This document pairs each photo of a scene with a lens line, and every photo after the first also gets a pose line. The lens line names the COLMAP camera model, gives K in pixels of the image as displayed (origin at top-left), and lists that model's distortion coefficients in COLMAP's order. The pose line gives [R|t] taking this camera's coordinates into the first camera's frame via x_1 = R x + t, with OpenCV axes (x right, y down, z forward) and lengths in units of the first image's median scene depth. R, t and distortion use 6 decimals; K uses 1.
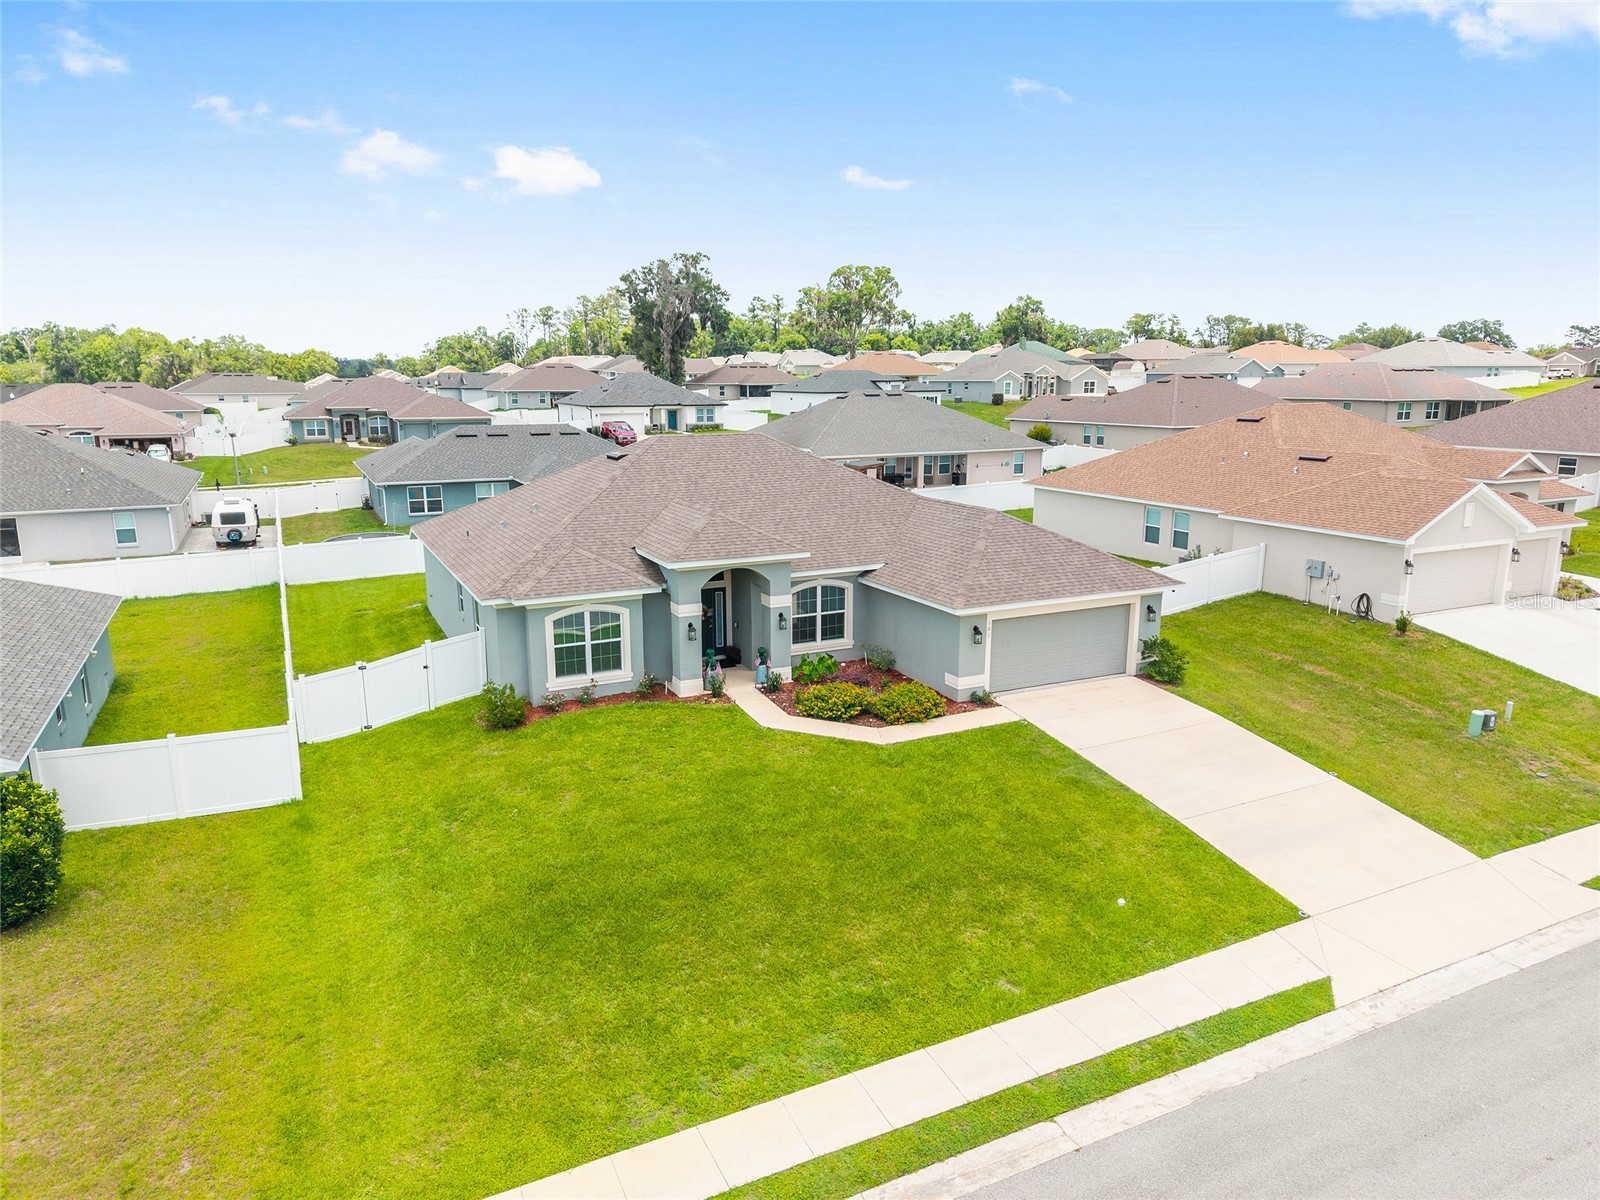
lens RADIAL K [[1062.4, 0, 790.1], [0, 1062.4, 602.7], [0, 0, 1]] dist [0.060245, -0.067517]
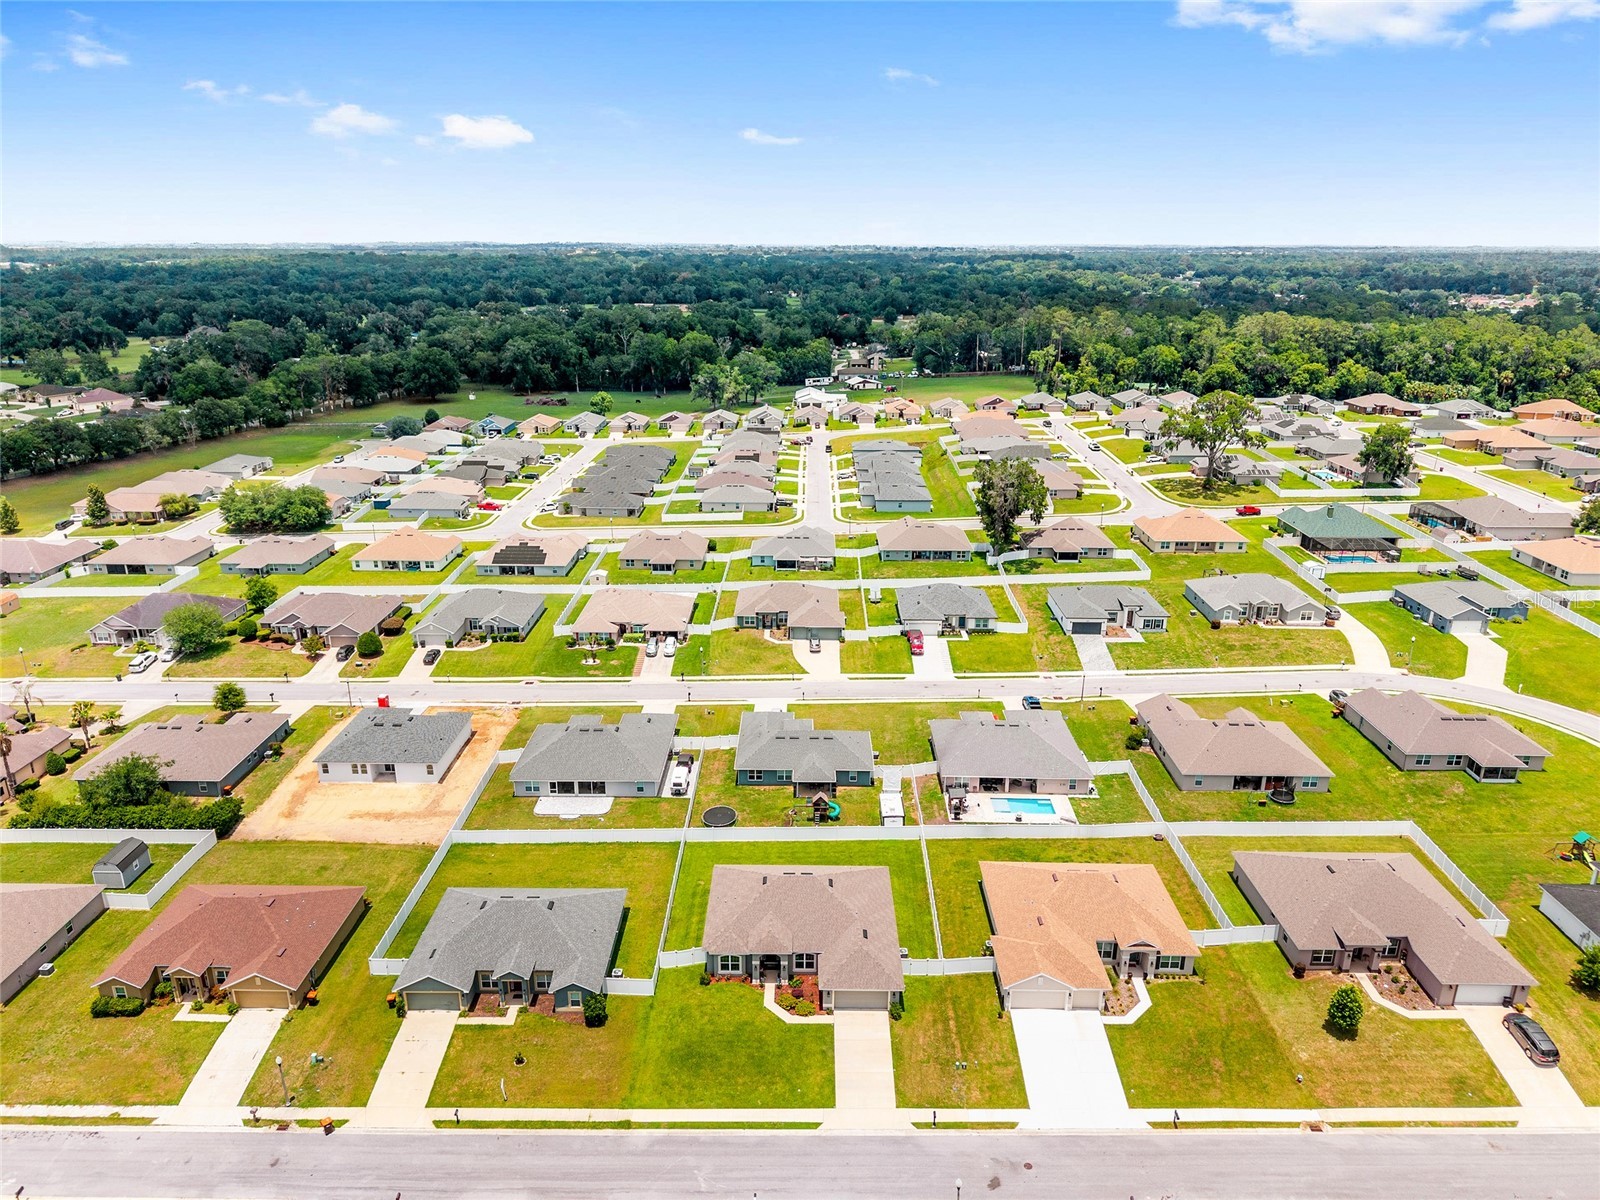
lens RADIAL K [[1062.4, 0, 790.1], [0, 1062.4, 602.7], [0, 0, 1]] dist [0.060245, -0.067517]
pose [[0.895576, 0.147444, -0.419766, 1.337894], [-0.098252, 0.985739, 0.136621, -1.685622], [0.433924, -0.081112, 0.897291, -2.069948]]
